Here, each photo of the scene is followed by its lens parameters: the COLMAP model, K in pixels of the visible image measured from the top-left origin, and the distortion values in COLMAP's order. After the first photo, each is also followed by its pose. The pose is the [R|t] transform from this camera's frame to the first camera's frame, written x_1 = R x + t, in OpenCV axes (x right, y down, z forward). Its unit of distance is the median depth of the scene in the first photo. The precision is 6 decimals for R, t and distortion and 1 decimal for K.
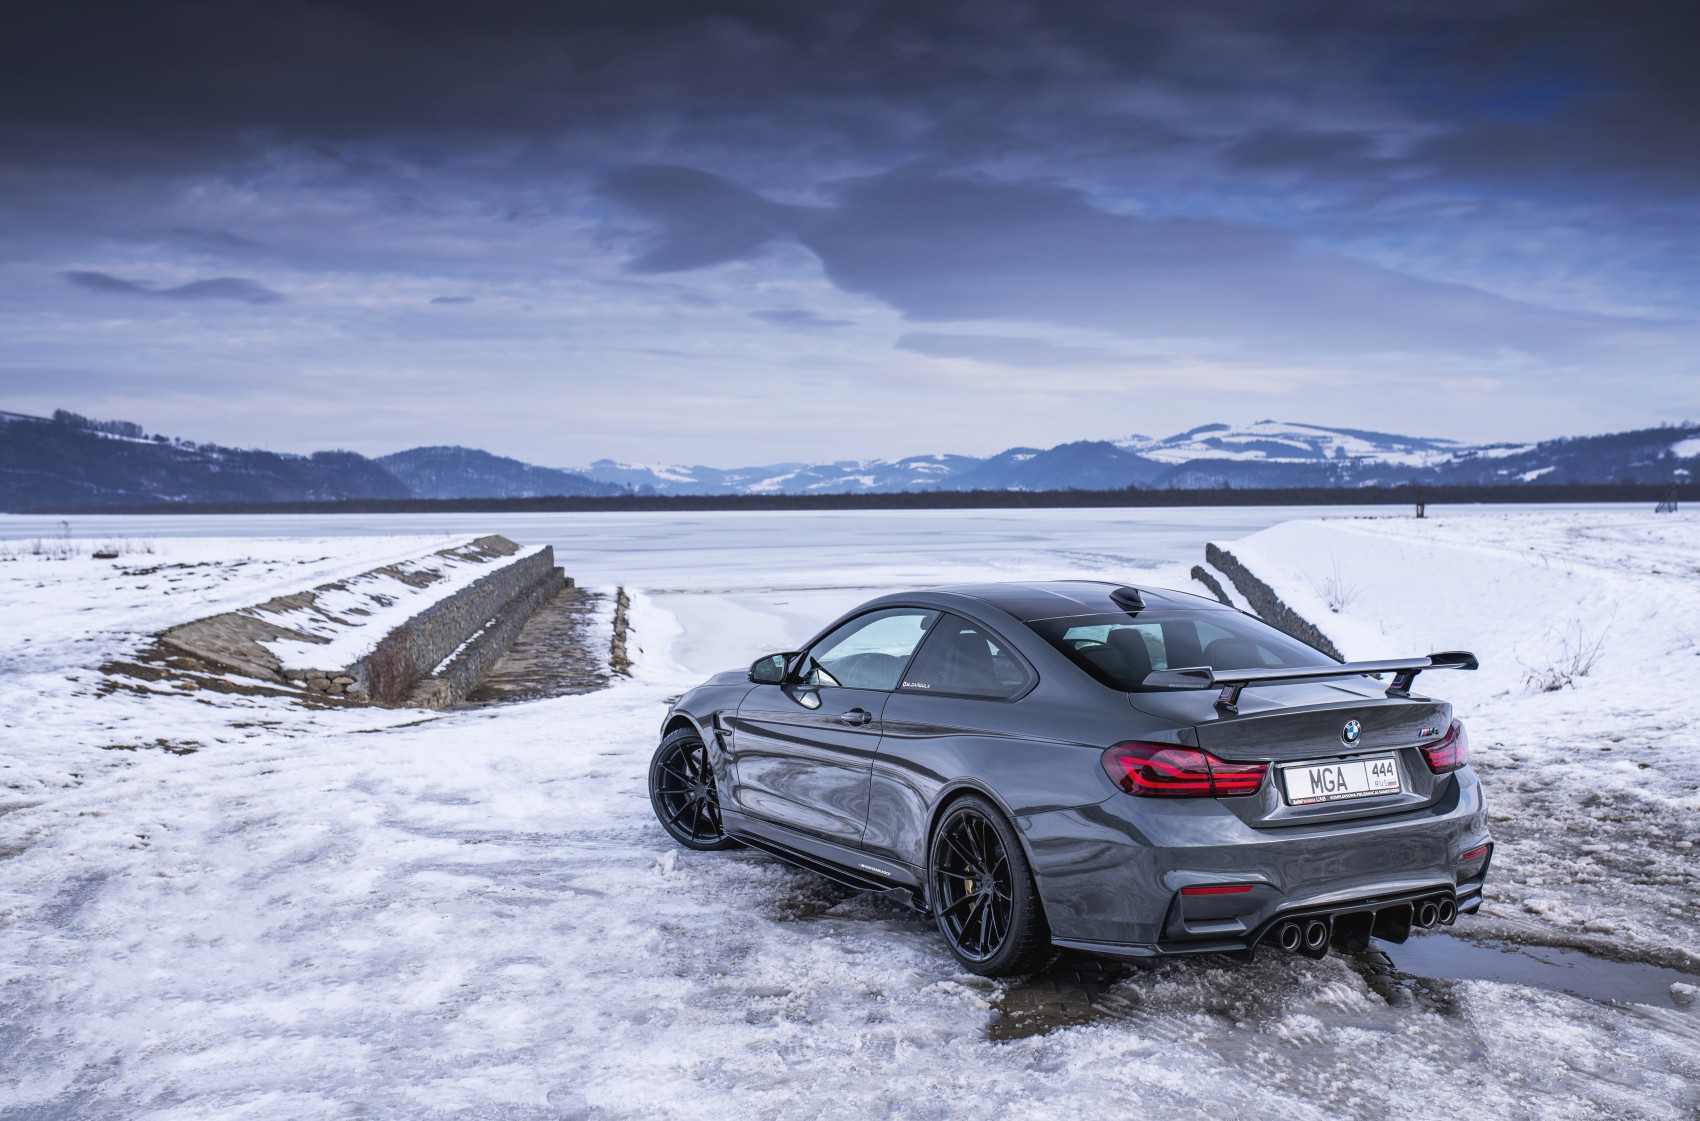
lens RADIAL K [[1704.5, 0, 870.8], [0, 1704.5, 555.0], [0, 0, 1]] dist [-0.057656, 0.063277]
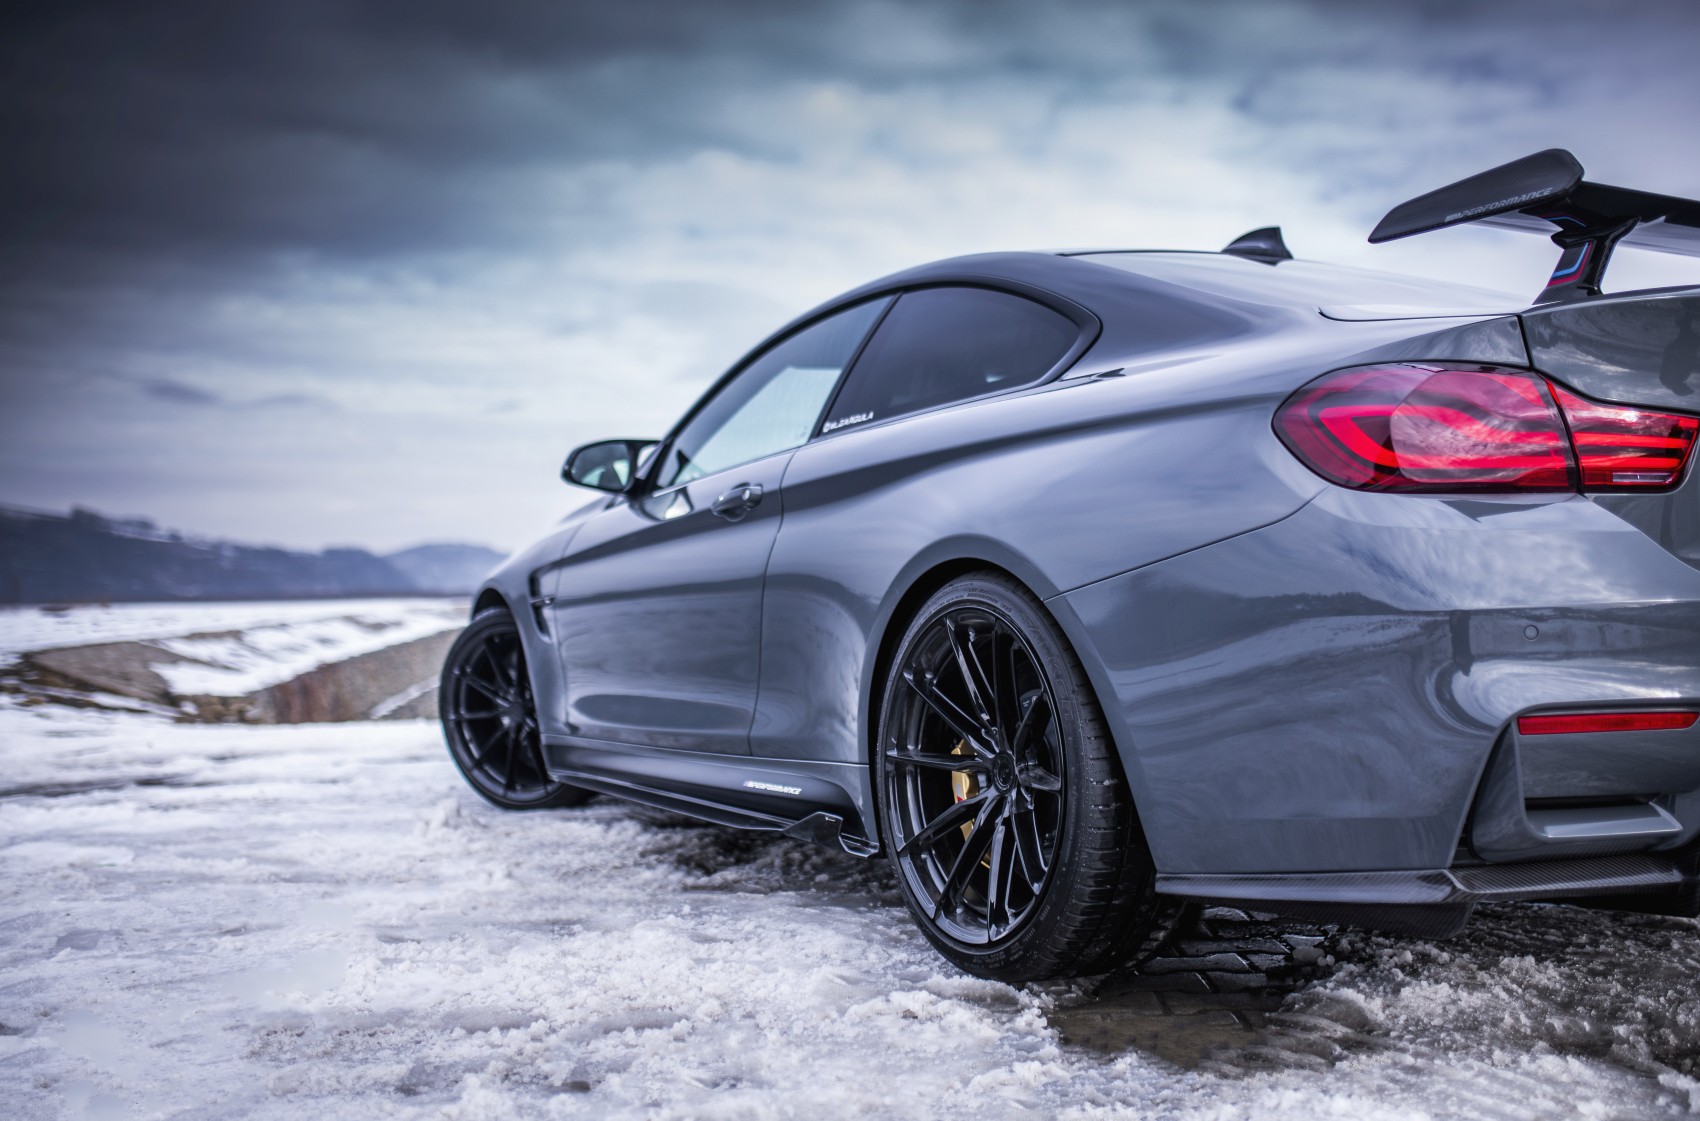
lens RADIAL K [[1672.5, 0, 850.0], [0, 1672.5, 560.5], [0, 0, 1]] dist [-0.166142, 0.316174]
pose [[0.999863, -0.015033, -0.006885, 0.033235], [0.014698, 0.998816, -0.046384, 0.158656], [0.007574, 0.046276, 0.998900, 0.567823]]
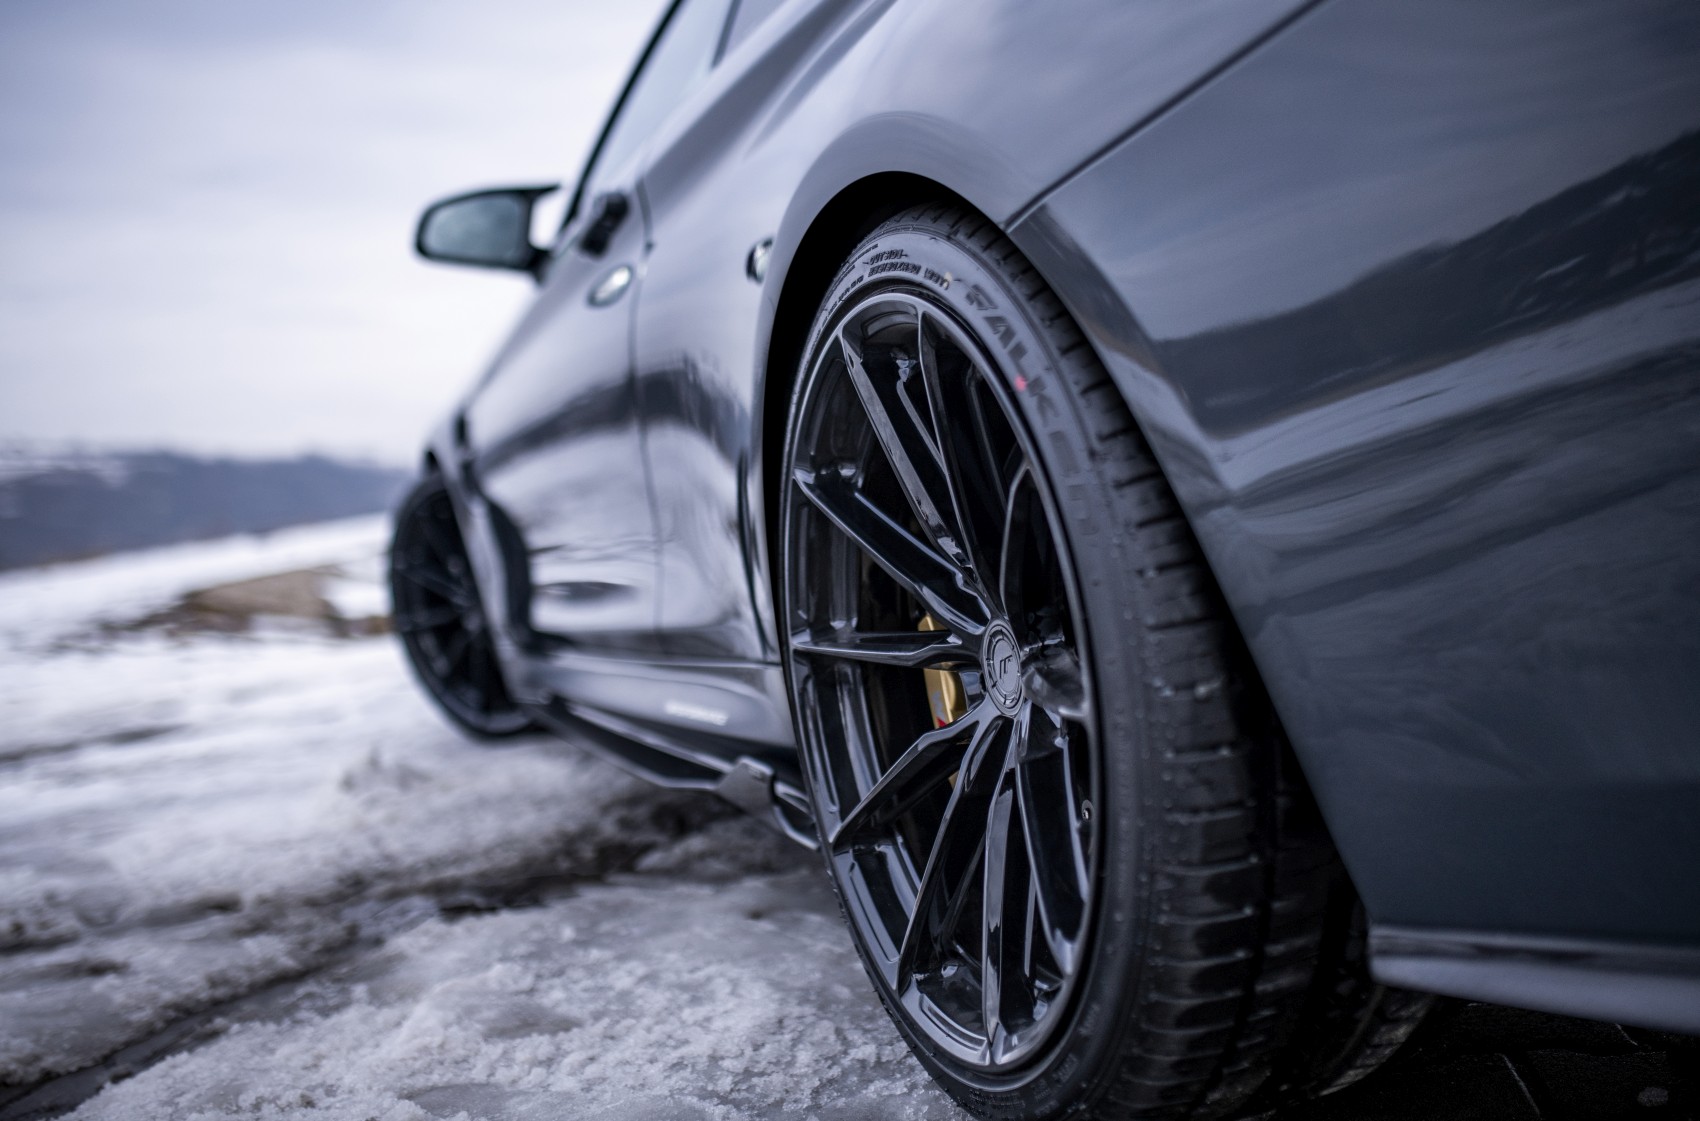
lens RADIAL K [[1681.4, 0, 850.0], [0, 1681.4, 560.5], [0, 0, 1]] dist [-0.051612, 0.038018]
pose [[0.982041, -0.116898, -0.148086, 0.082122], [0.122077, 0.992171, 0.026348, 0.174866], [0.143846, -0.043953, 0.988623, 0.809609]]
